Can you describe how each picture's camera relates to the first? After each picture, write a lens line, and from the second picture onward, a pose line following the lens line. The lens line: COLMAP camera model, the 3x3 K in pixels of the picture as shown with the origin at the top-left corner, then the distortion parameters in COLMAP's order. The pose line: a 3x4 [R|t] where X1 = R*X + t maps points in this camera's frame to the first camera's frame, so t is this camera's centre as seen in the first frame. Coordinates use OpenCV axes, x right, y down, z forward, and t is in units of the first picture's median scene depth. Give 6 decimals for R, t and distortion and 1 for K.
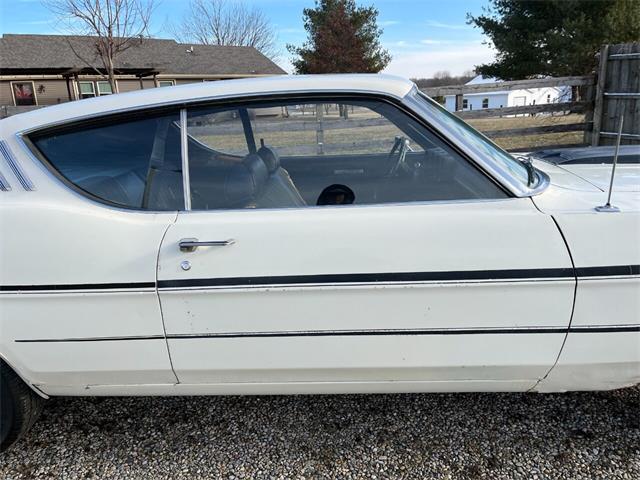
lens RADIAL K [[484.7, 0, 321.7], [0, 484.7, 237.0], [0, 0, 1]] dist [0.096634, -0.129461]
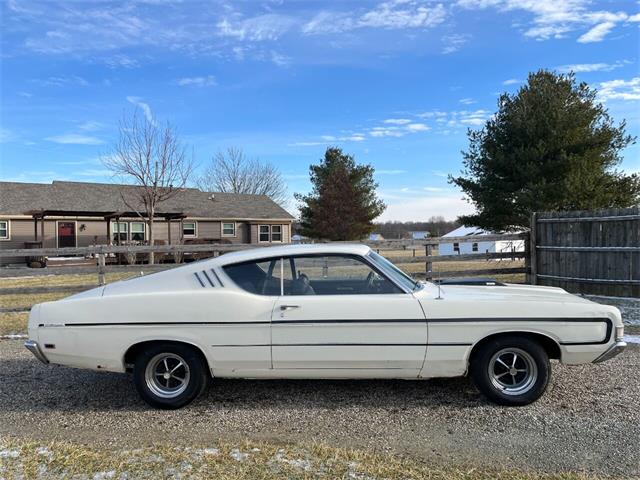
lens RADIAL K [[484.7, 0, 321.7], [0, 484.7, 237.0], [0, 0, 1]] dist [0.096634, -0.129461]
pose [[0.999705, 0.024161, -0.002521, -0.004281], [-0.023929, 0.961578, -0.273488, 0.023923], [-0.004184, 0.273468, 0.961872, -0.108436]]
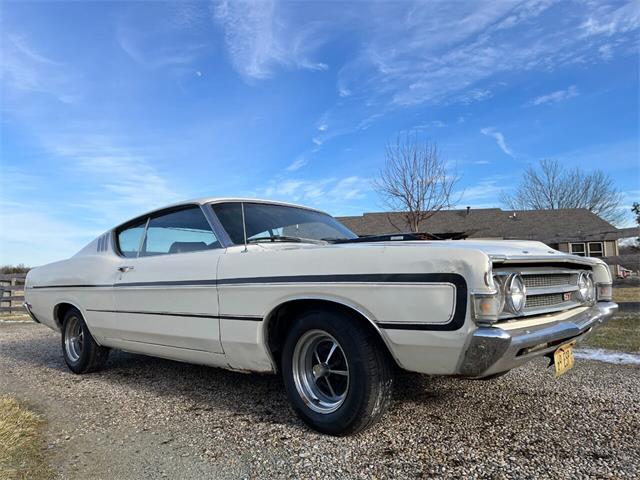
lens RADIAL K [[484.7, 0, 321.7], [0, 484.7, 237.0], [0, 0, 1]] dist [0.096634, -0.129461]
pose [[0.764827, -0.035377, -0.643263, 0.127696], [-0.176756, 0.948651, -0.262331, 0.020639], [0.619513, 0.314339, 0.719301, -0.009843]]
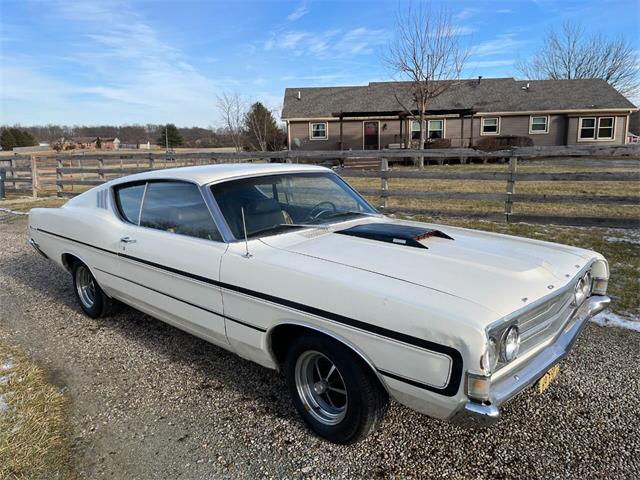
lens RADIAL K [[484.7, 0, 321.7], [0, 484.7, 237.0], [0, 0, 1]] dist [0.096634, -0.129461]
pose [[0.762144, 0.150655, -0.629634, 0.125145], [-0.185703, 0.982552, 0.010315, -0.012774], [0.620202, 0.109063, 0.776823, -0.016523]]
